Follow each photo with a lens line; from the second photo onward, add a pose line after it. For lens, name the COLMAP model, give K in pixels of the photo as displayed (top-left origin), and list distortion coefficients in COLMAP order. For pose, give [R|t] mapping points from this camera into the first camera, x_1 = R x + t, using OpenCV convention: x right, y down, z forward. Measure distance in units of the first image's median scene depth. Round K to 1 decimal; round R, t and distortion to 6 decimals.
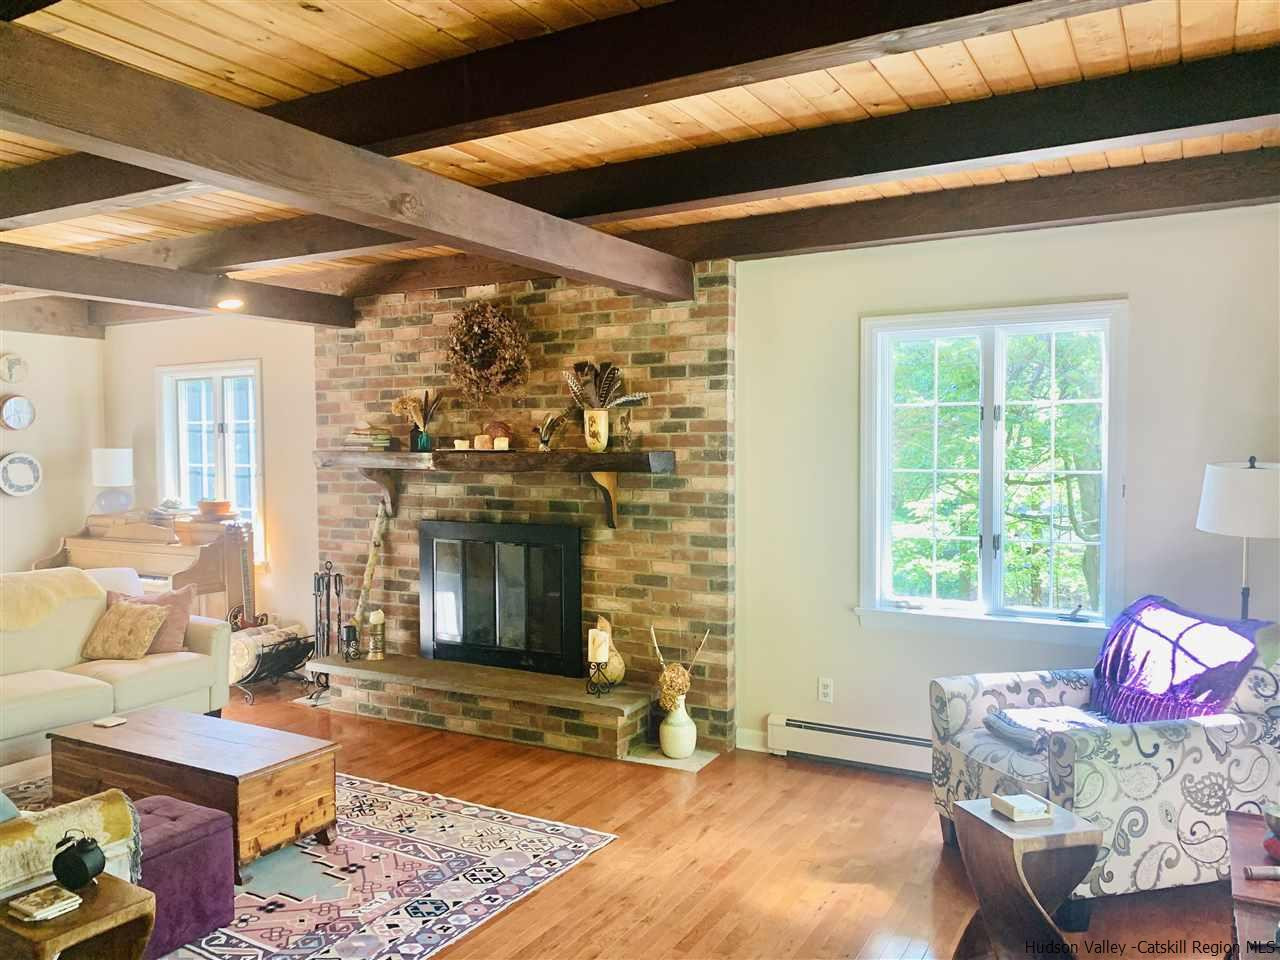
lens RADIAL K [[979.2, 0, 635.4], [0, 979.2, 483.1], [0, 0, 1]] dist [0.009751, 0.003314]
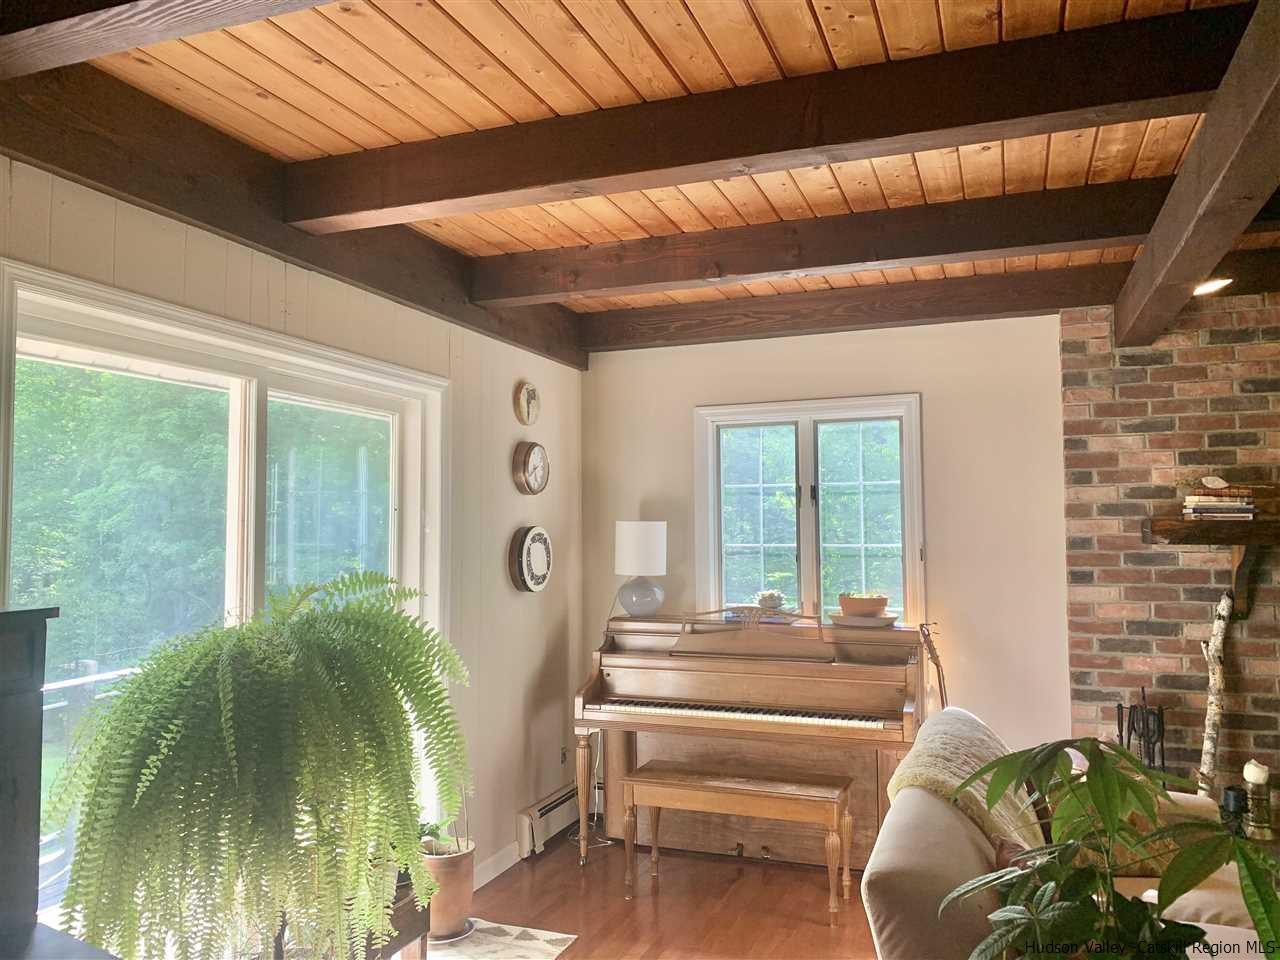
lens RADIAL K [[979.2, 0, 641.9], [0, 979.2, 479.9], [0, 0, 1]] dist [0.009751, 0.003314]
pose [[0.990849, 0.010804, 0.134545, -0.725453], [0.003059, 0.994738, -0.102410, 0.007255], [-0.134944, 0.101884, 0.985601, 0.364558]]
